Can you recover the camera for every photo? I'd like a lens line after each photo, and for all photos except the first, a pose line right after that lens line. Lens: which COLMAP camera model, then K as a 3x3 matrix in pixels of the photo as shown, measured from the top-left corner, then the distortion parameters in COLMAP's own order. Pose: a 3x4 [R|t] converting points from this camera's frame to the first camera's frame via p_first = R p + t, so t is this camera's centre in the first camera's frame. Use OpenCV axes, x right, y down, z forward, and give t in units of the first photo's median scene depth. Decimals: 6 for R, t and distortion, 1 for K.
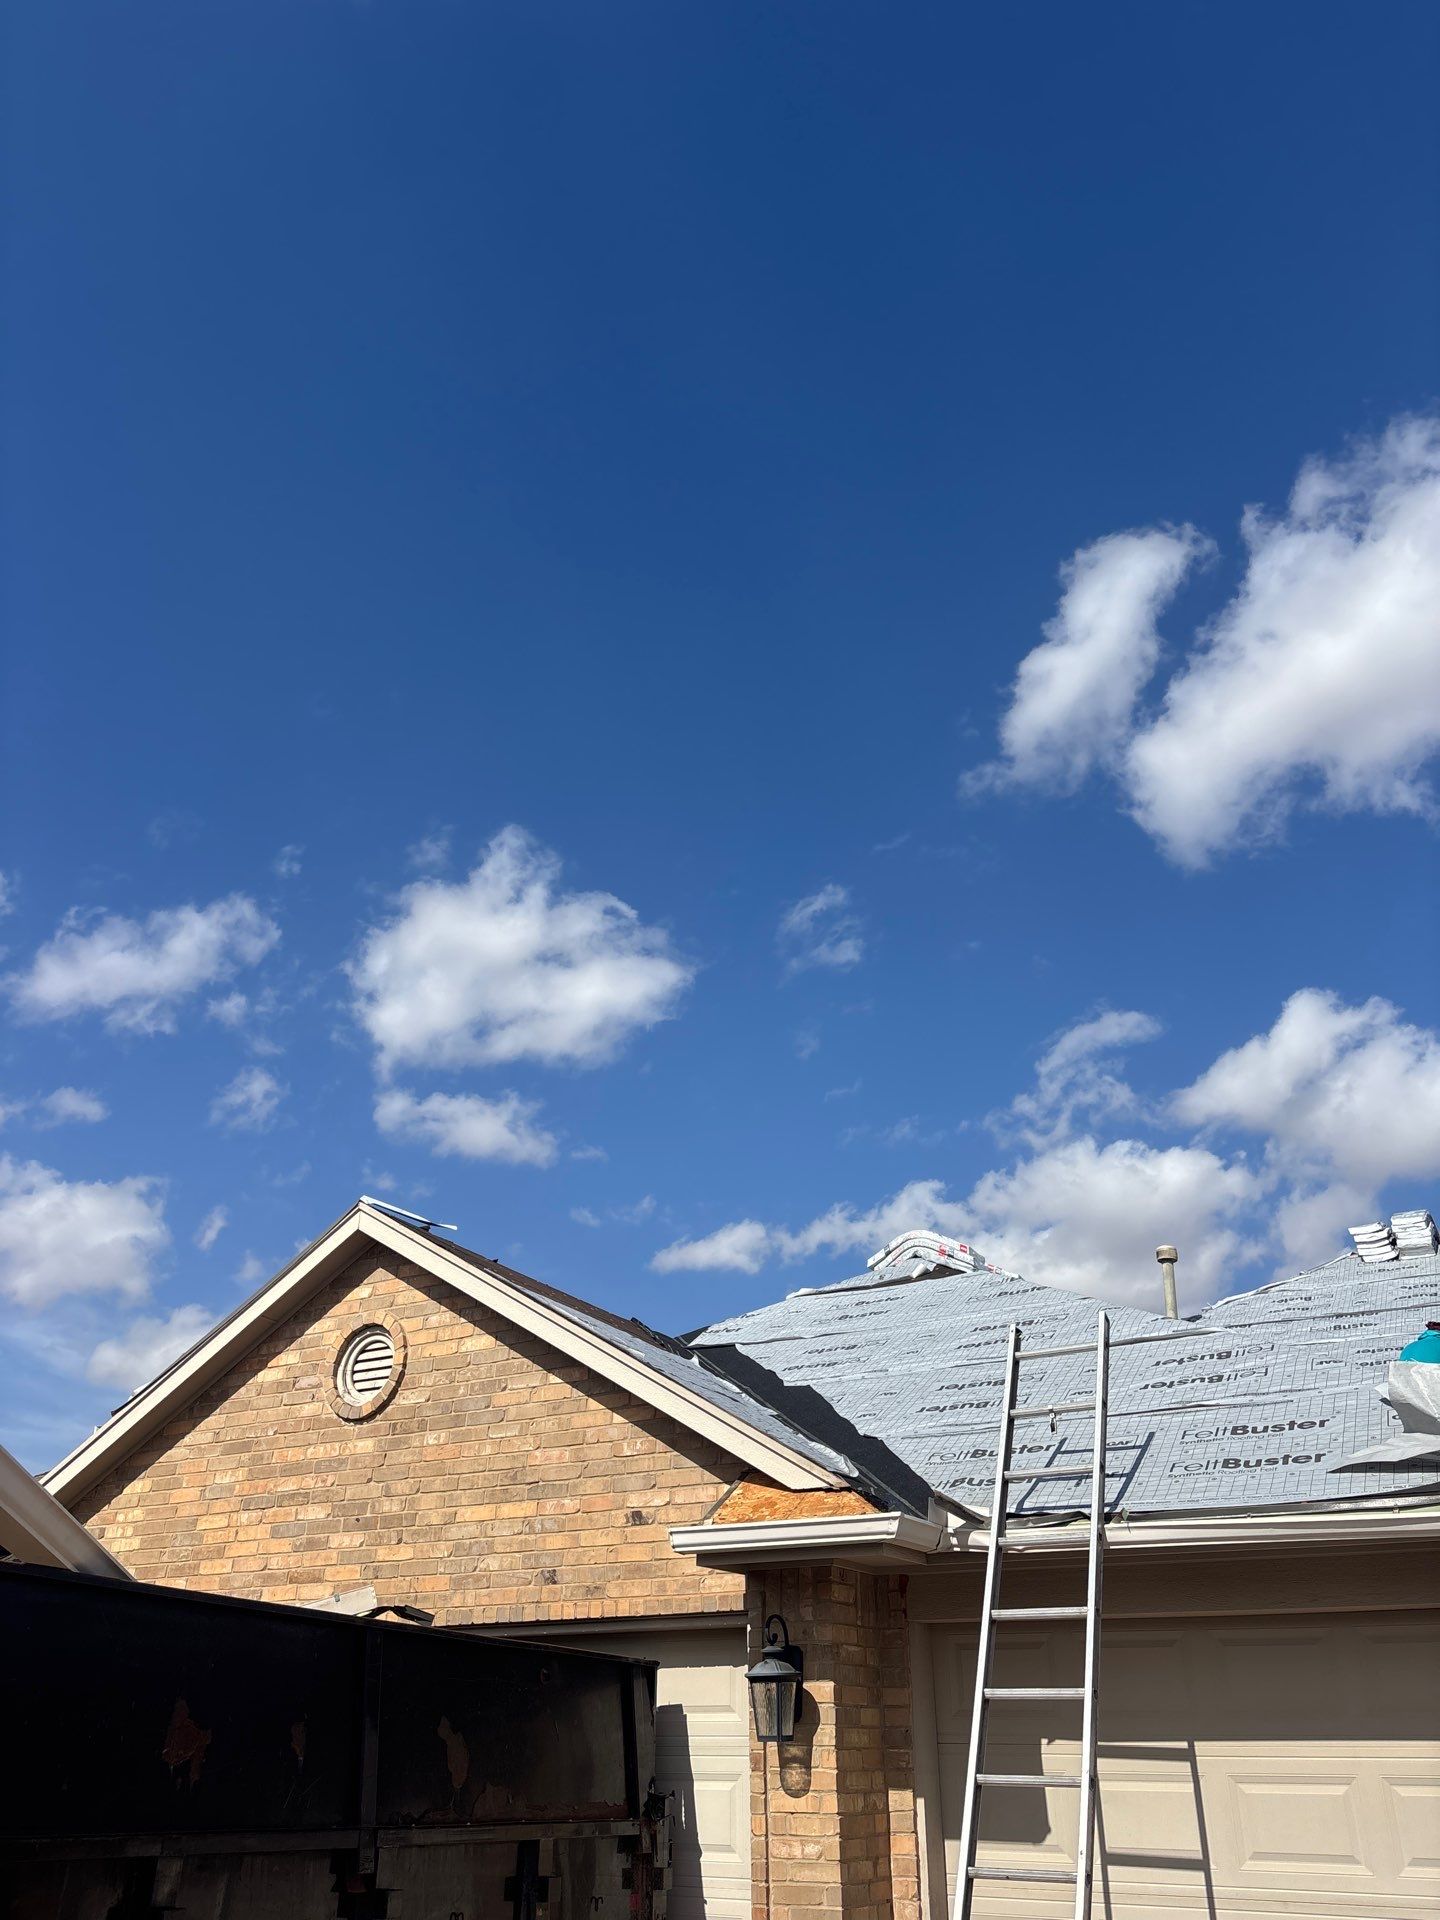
lens RADIAL K [[1367.1, 0, 730.1], [0, 1367.1, 959.2], [0, 0, 1]] dist [0.018382, -0.008940]
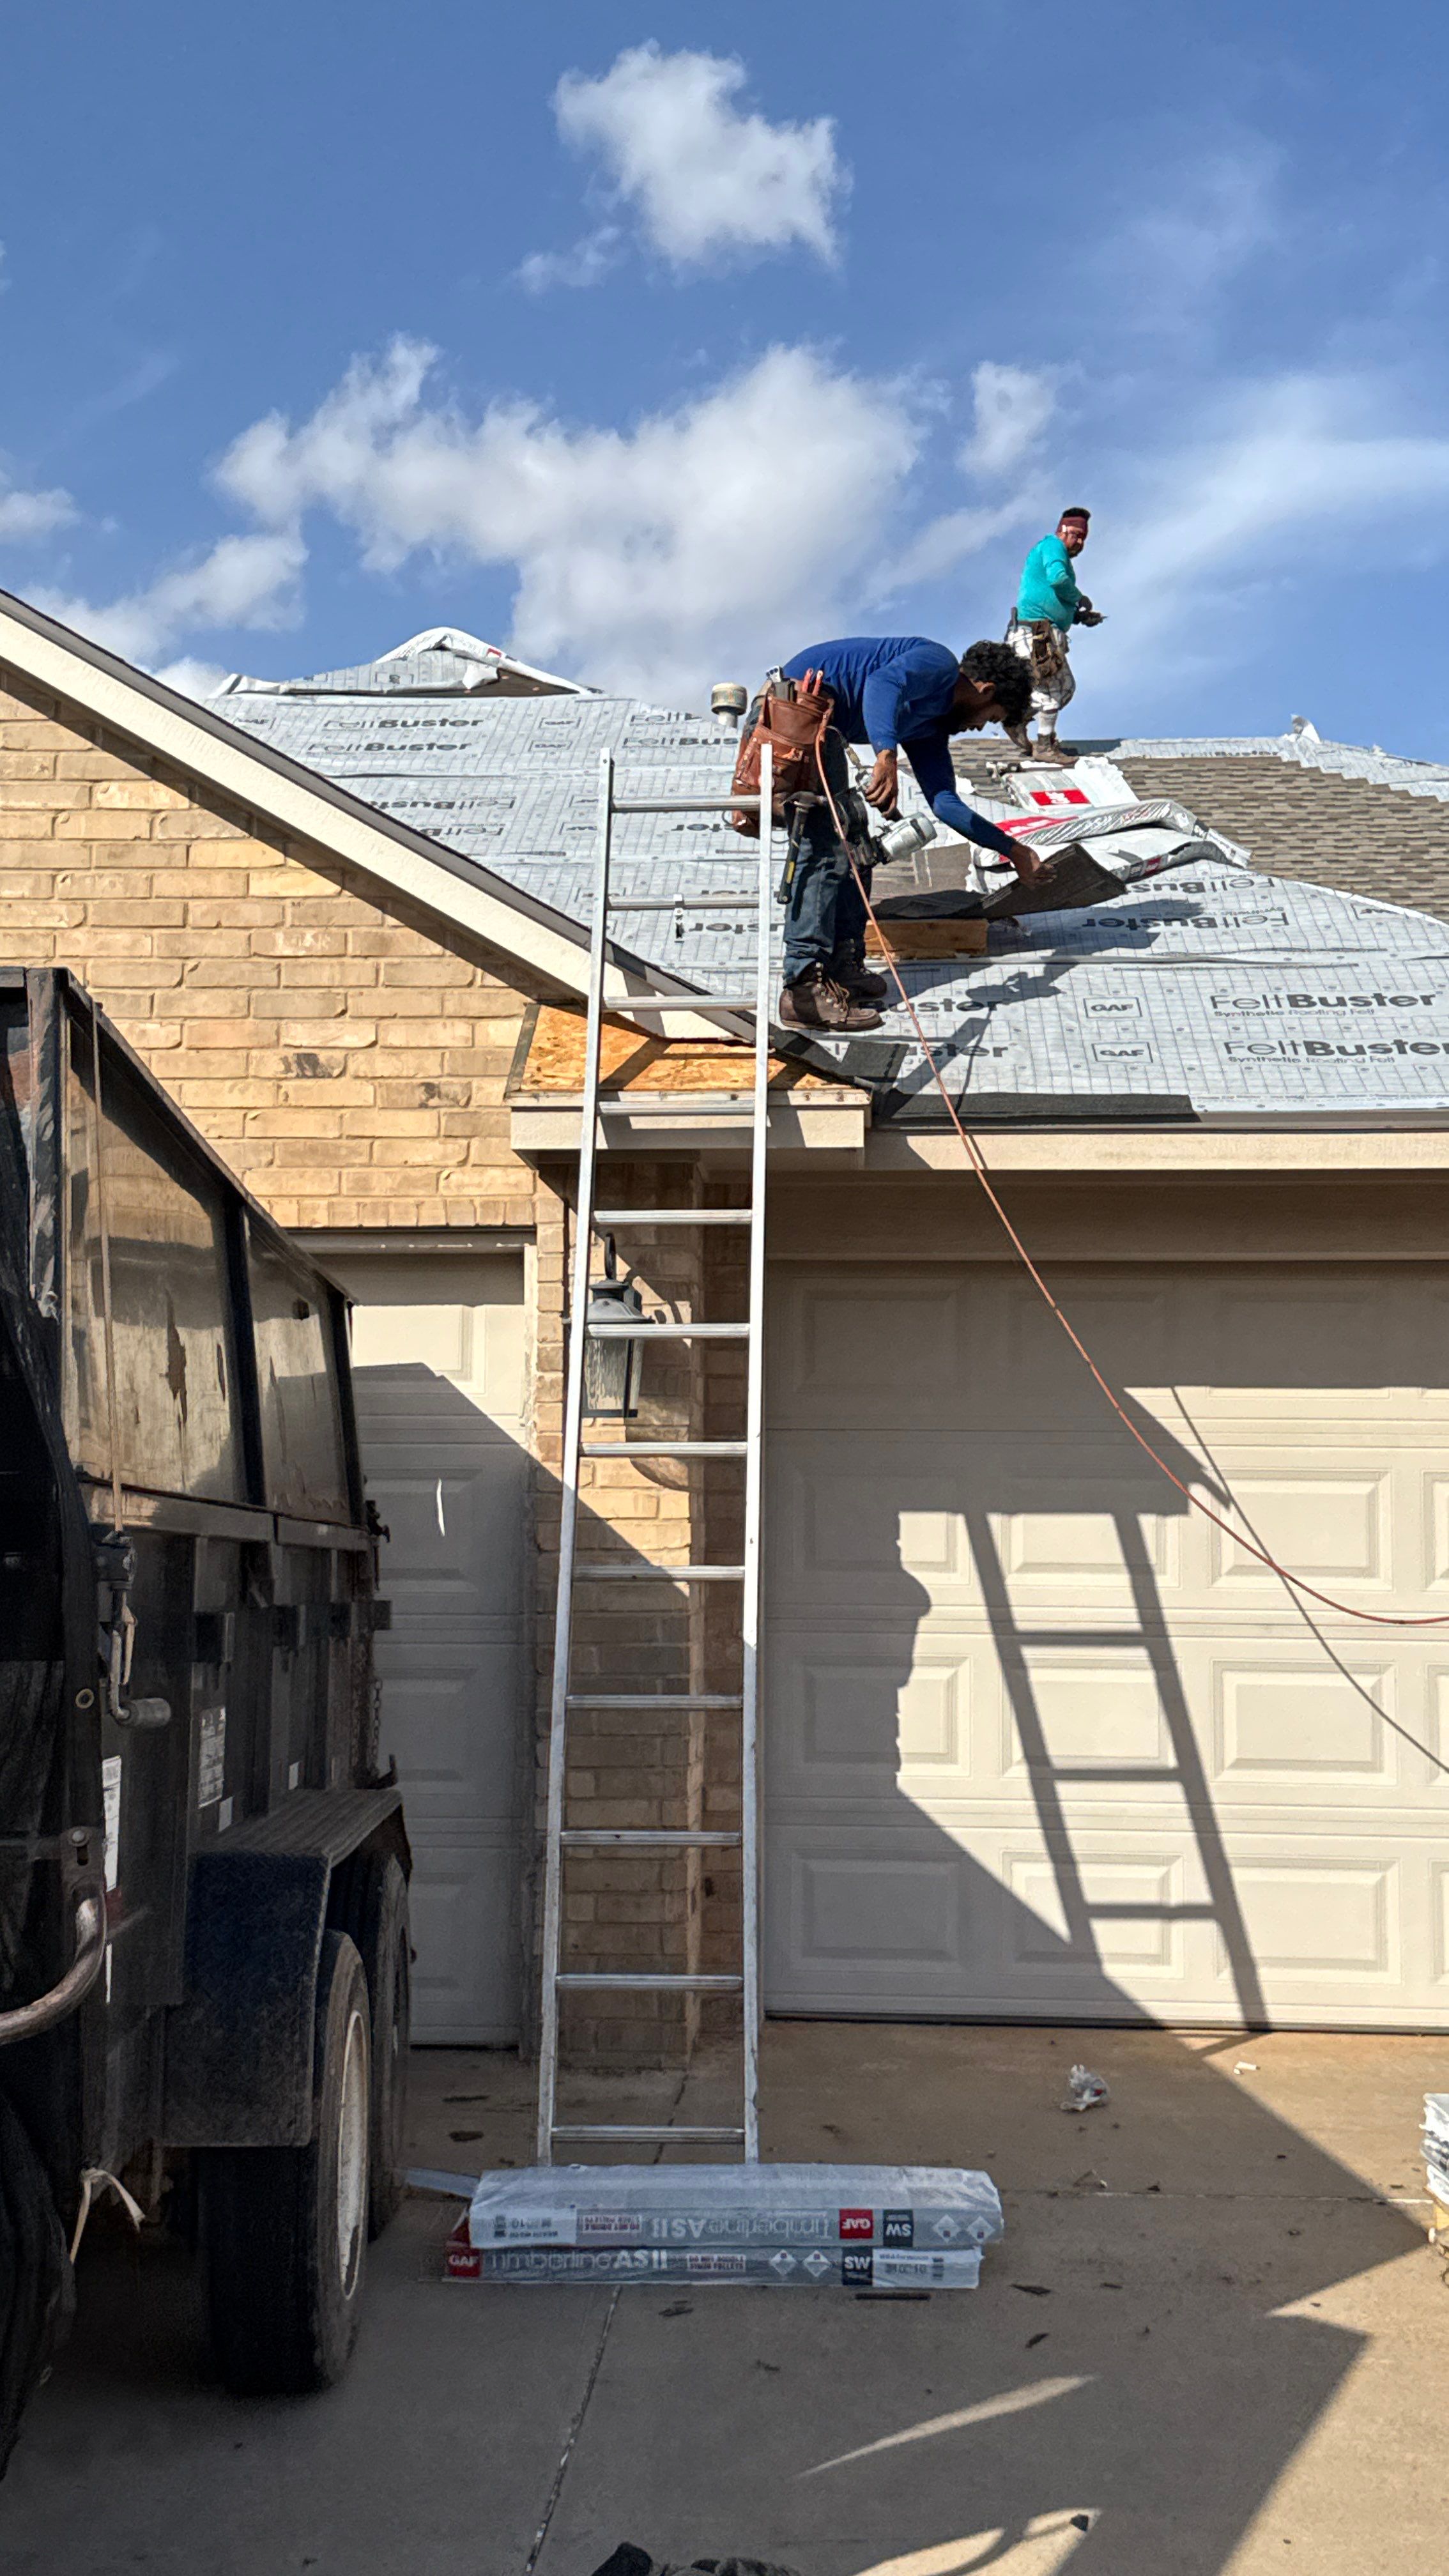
lens RADIAL K [[2464.2, 0, 727.9], [0, 2464.2, 1245.3], [0, 0, 1]] dist [0.098945, -0.279432]
pose [[0.913422, 0.038548, 0.405185, -0.308113], [-0.209289, 0.898296, 0.386345, 0.055702], [-0.349083, -0.437697, 0.828591, 0.093047]]
